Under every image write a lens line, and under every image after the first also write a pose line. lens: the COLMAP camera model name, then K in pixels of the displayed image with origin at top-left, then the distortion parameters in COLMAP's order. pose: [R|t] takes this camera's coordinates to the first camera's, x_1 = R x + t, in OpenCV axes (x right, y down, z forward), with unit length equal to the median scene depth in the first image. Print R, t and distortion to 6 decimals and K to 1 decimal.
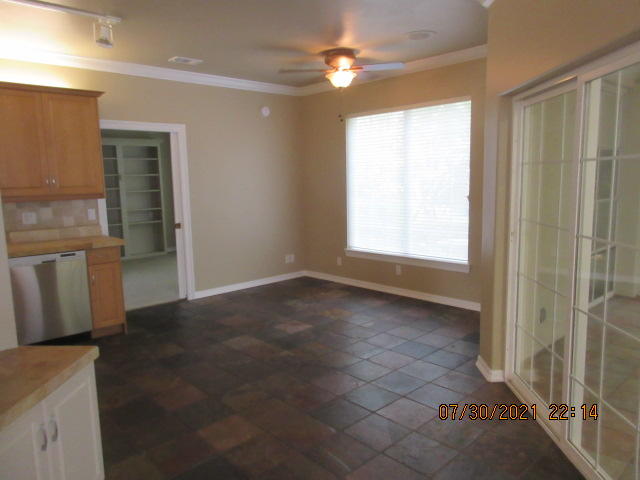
lens RADIAL K [[472.4, 0, 317.7], [0, 472.4, 239.8], [0, 0, 1]] dist [0.000091, 0.009665]
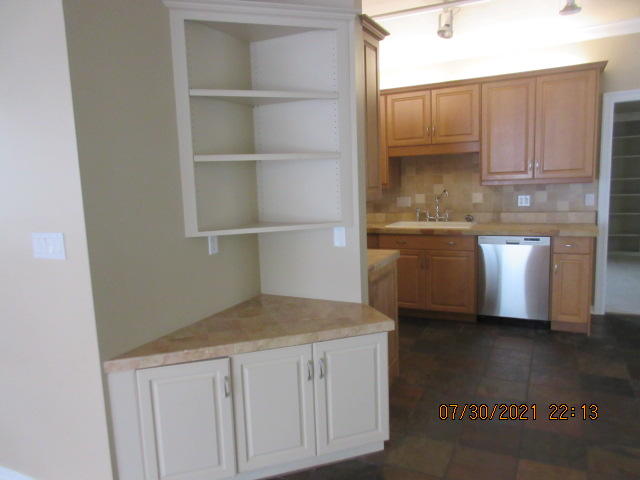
lens RADIAL K [[472.4, 0, 318.2], [0, 472.4, 243.5], [0, 0, 1]] dist [0.000091, 0.009665]
pose [[0.360597, 0.134849, -0.922922, 0.223364], [-0.087404, 0.990025, 0.110504, -0.029580], [0.928617, 0.040820, 0.368787, 0.203609]]
